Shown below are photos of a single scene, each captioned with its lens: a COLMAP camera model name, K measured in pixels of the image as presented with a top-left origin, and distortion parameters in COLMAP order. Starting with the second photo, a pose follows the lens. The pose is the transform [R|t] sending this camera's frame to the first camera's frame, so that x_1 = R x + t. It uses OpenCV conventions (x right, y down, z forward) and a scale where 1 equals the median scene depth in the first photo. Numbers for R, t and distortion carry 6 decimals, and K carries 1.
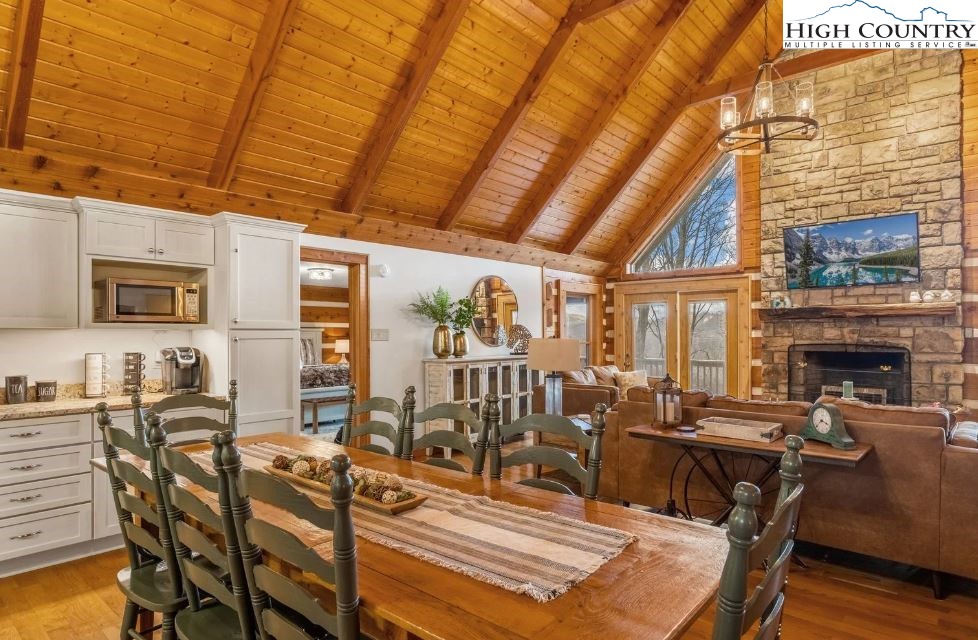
lens RADIAL K [[559.7, 0, 489.0], [0, 559.7, 320.0], [0, 0, 1]] dist [0.001061, 0.000256]
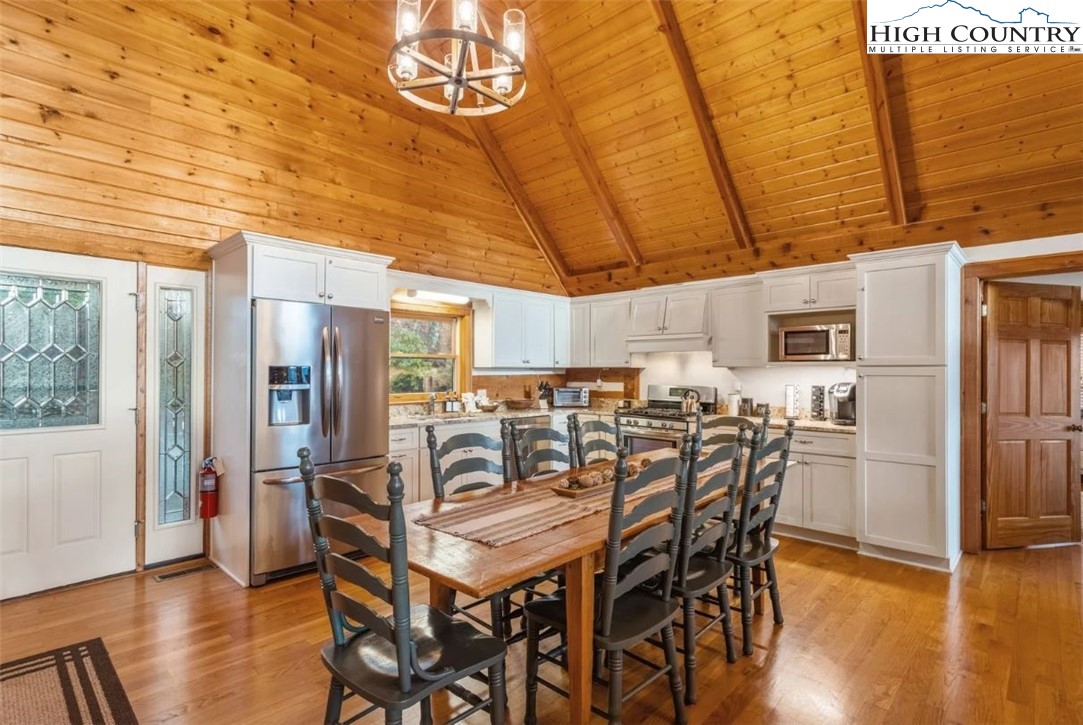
lens RADIAL K [[518.5, 0, 541.5], [0, 518.5, 362.5], [0, 0, 1]] dist [0.000769, 0.000078]
pose [[-0.039623, -0.017510, -0.999061, 0.544234], [0.020111, 0.999630, -0.018317, 0.016914], [0.999012, -0.020818, -0.039256, 0.477149]]
